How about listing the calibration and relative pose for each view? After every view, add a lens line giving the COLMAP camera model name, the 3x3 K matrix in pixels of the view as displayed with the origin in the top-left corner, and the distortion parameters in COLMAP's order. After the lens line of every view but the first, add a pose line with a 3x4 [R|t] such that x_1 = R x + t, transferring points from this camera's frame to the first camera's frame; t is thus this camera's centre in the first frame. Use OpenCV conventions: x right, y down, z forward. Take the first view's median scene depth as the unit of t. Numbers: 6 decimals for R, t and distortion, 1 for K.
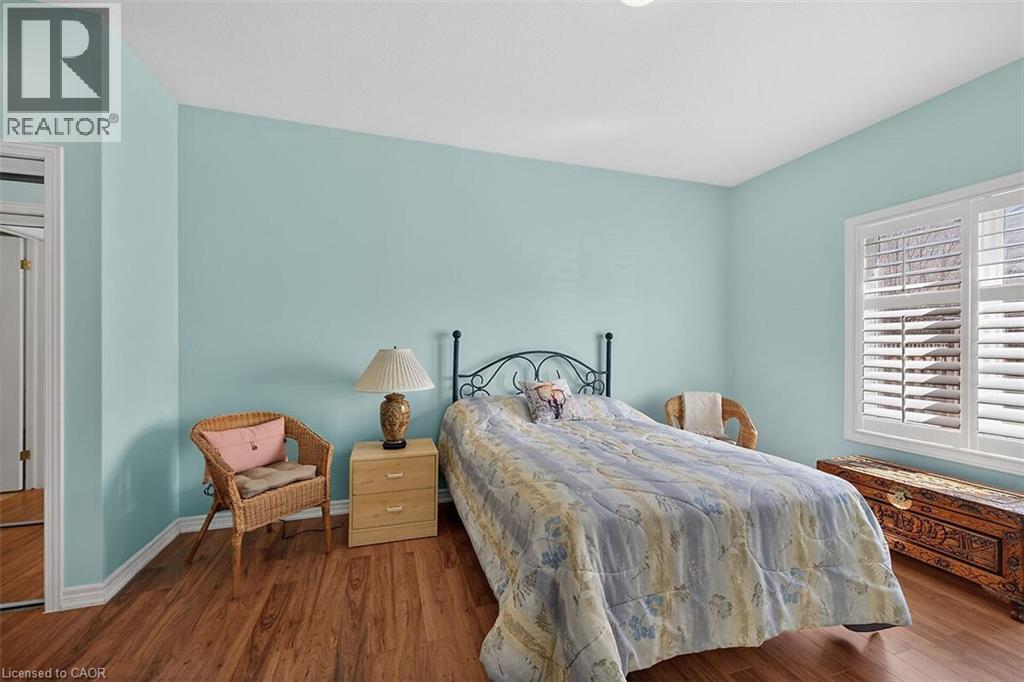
lens RADIAL K [[398.8, 0, 516.0], [0, 398.8, 344.6], [0, 0, 1]] dist [0.003127, -0.002674]
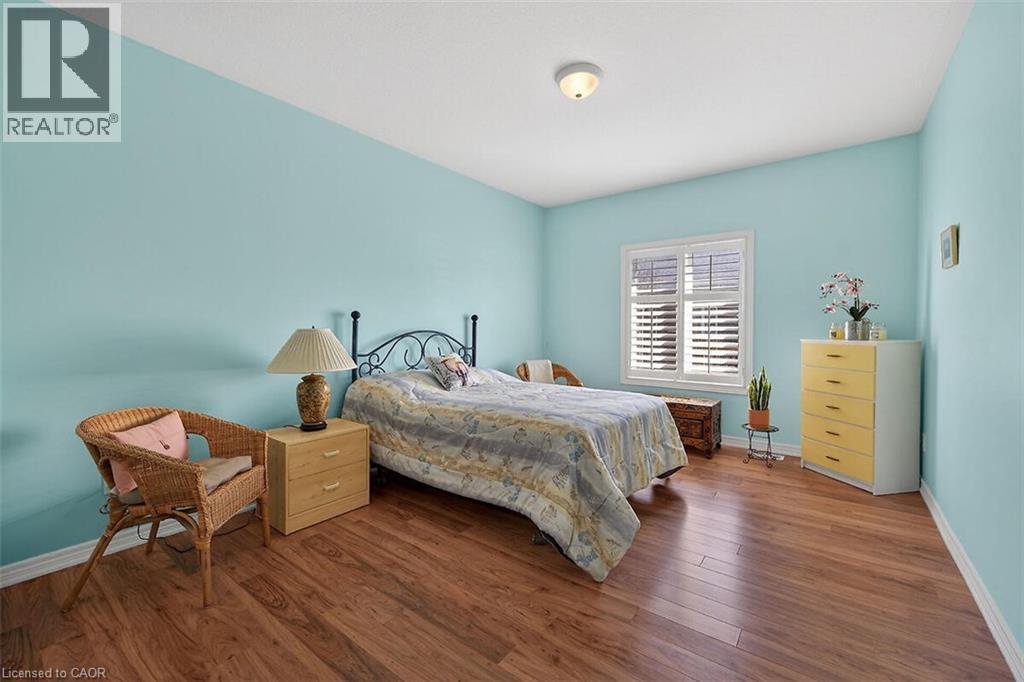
lens RADIAL K [[398.8, 0, 511.2], [0, 398.8, 337.5], [0, 0, 1]] dist [0.003127, -0.002674]
pose [[0.831596, -0.017600, 0.555101, -0.465423], [0.001603, 0.999570, 0.029291, 0.004080], [-0.555378, -0.023469, 0.831267, -0.086292]]
